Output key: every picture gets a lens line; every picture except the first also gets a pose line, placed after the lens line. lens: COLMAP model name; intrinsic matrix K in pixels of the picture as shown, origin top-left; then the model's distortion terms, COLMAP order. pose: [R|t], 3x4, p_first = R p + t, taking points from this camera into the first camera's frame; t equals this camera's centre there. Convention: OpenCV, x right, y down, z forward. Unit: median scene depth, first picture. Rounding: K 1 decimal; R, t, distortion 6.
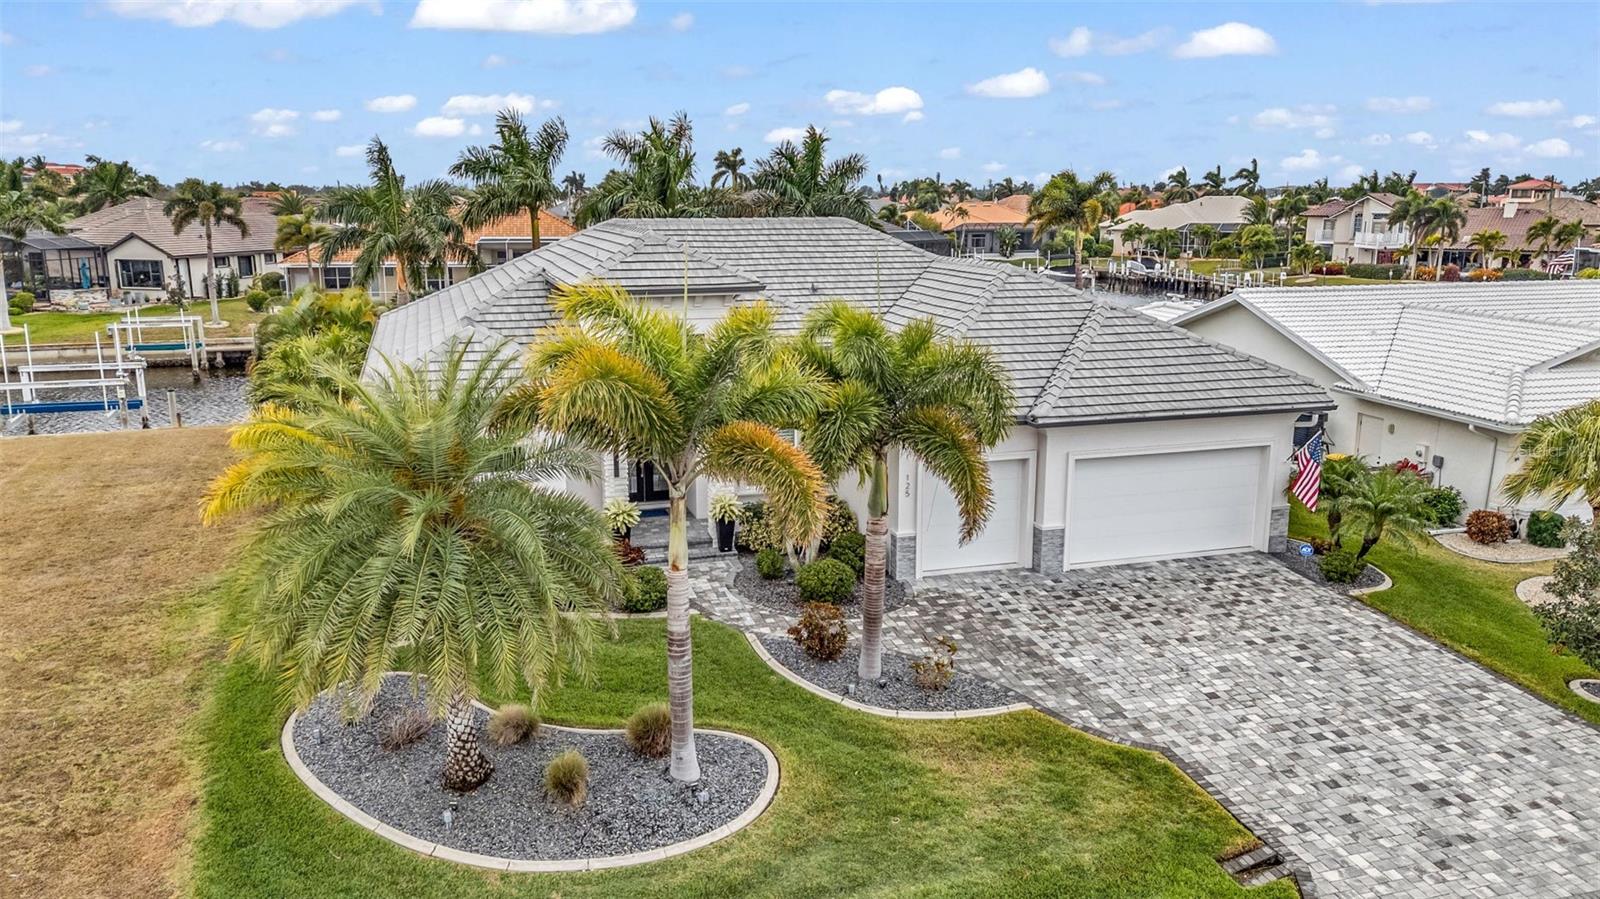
lens RADIAL K [[1175.0, 0, 800.0], [0, 1175.0, 449.5], [0, 0, 1]] dist [0.086892, -0.081990]
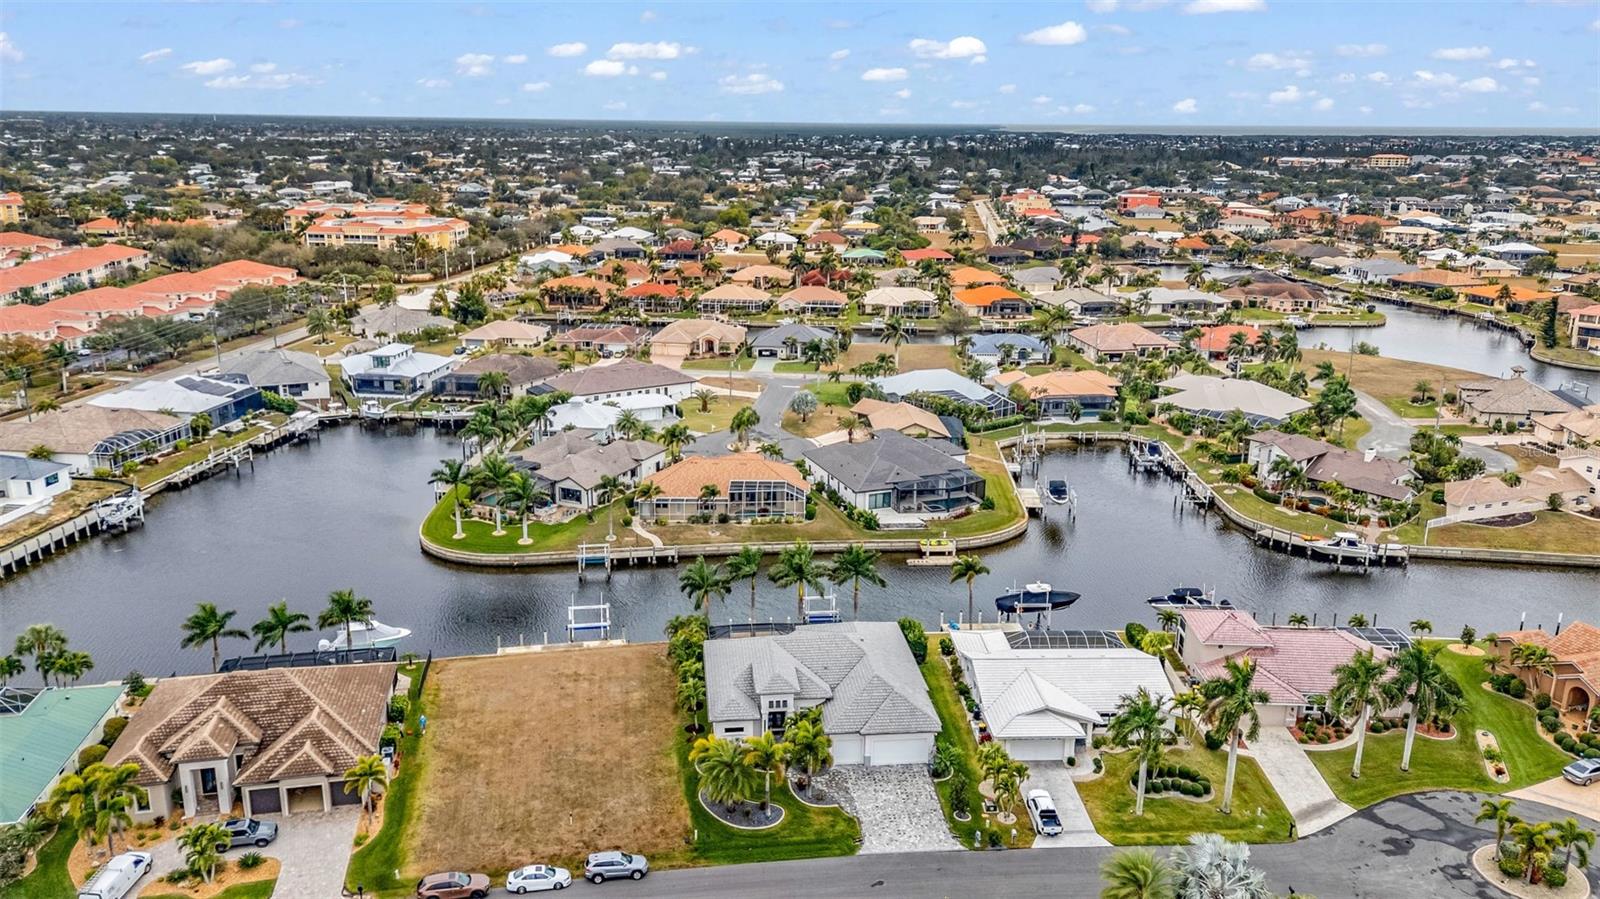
lens RADIAL K [[1177.4, 0, 800.0], [0, 1177.4, 449.5], [0, 0, 1]] dist [0.189817, -0.446011]
pose [[0.981512, 0.061501, -0.181252, 0.852723], [-0.049745, 0.996396, 0.068712, -1.618201], [0.184824, -0.058425, 0.981033, -3.891576]]
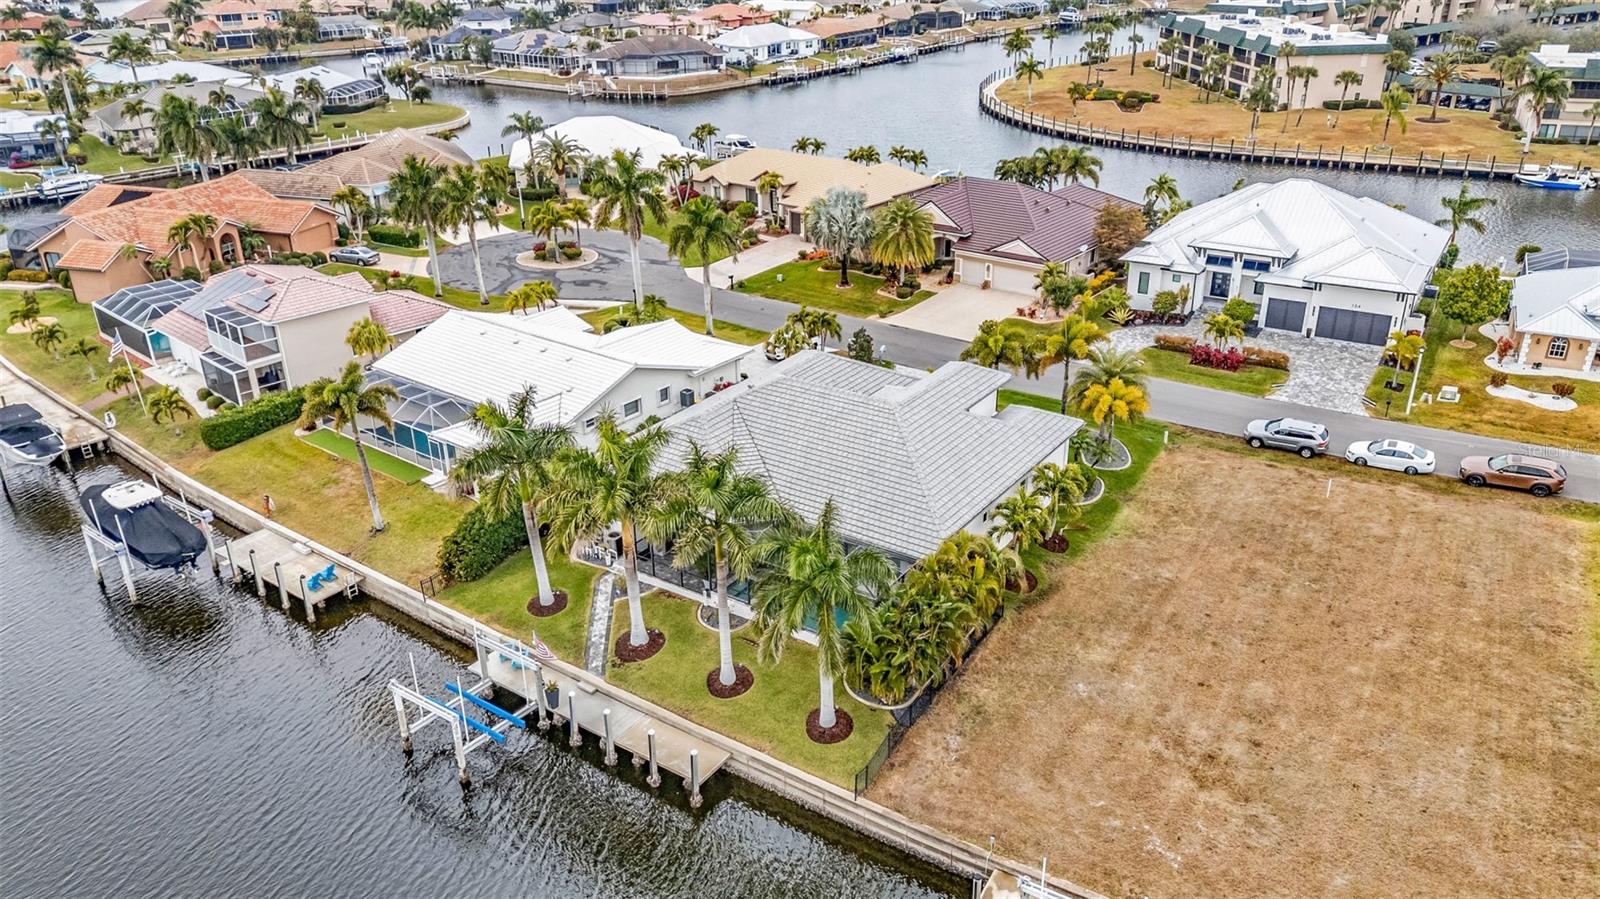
lens RADIAL K [[1175.0, 0, 800.0], [0, 1175.0, 449.5], [0, 0, 1]] dist [0.086892, -0.081990]
pose [[-0.617134, -0.327505, 0.715462, -2.282928], [0.169340, 0.832679, 0.527228, -1.820468], [-0.768420, 0.446527, -0.458415, 3.244176]]
